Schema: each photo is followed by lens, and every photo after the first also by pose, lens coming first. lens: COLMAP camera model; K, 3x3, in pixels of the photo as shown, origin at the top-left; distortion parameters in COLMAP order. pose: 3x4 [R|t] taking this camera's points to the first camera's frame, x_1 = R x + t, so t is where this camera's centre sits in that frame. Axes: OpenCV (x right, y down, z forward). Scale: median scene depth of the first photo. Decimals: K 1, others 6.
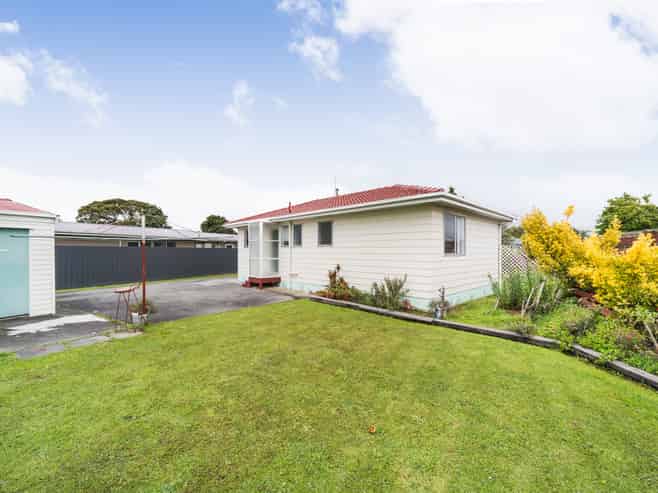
lens RADIAL K [[288.5, 0, 329.0], [0, 288.5, 246.5], [0, 0, 1]] dist [0.002047, 0.000872]
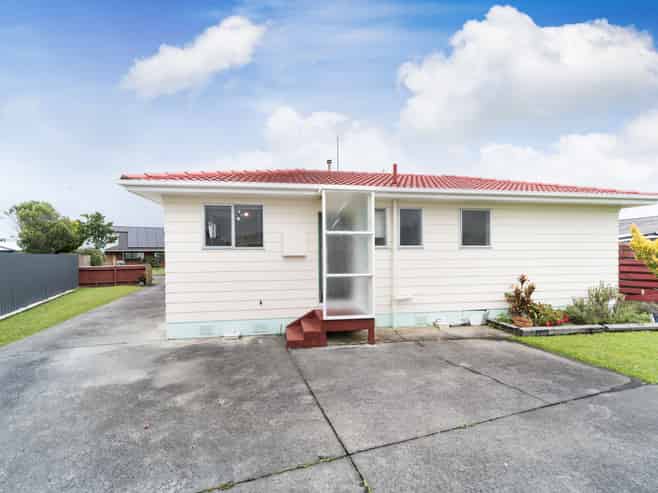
lens RADIAL K [[288.5, 0, 329.0], [0, 288.5, 246.5], [0, 0, 1]] dist [0.002047, 0.000872]
pose [[0.568814, 0.009263, 0.822414, -0.727976], [-0.005442, 0.999957, -0.007498, 0.002702], [-0.822448, -0.000210, 0.568840, 0.902006]]
